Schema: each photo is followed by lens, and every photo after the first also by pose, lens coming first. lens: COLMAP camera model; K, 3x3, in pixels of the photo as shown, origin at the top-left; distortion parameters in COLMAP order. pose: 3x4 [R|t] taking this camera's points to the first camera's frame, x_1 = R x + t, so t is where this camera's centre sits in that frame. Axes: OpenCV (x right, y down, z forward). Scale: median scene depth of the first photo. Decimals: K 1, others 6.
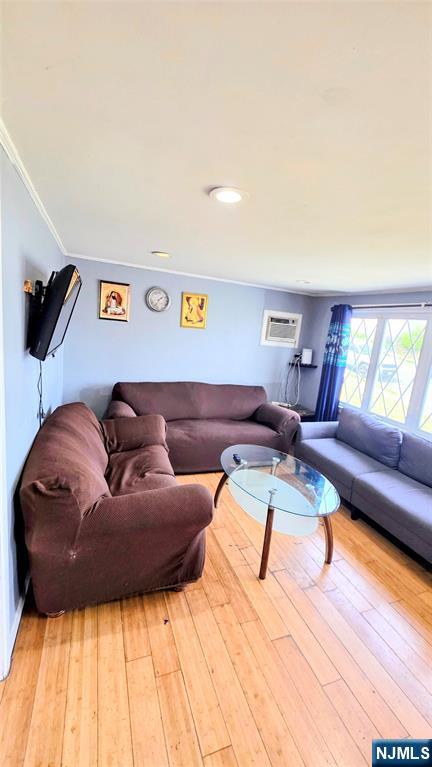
lens RADIAL K [[316.1, 0, 218.2], [0, 316.1, 384.6], [0, 0, 1]] dist [-0.000176, -0.000002]
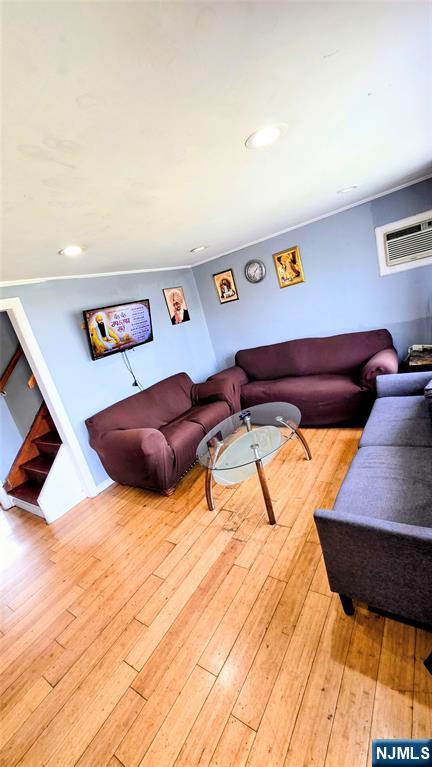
lens RADIAL K [[302.5, 0, 214.0], [0, 302.5, 384.8], [0, 0, 1]] dist [-0.000531, -0.000137]
pose [[0.529860, -0.024212, -0.847739, 0.651376], [0.158195, 0.984870, 0.070748, 0.026720], [0.833200, -0.171595, 0.525674, 0.263296]]
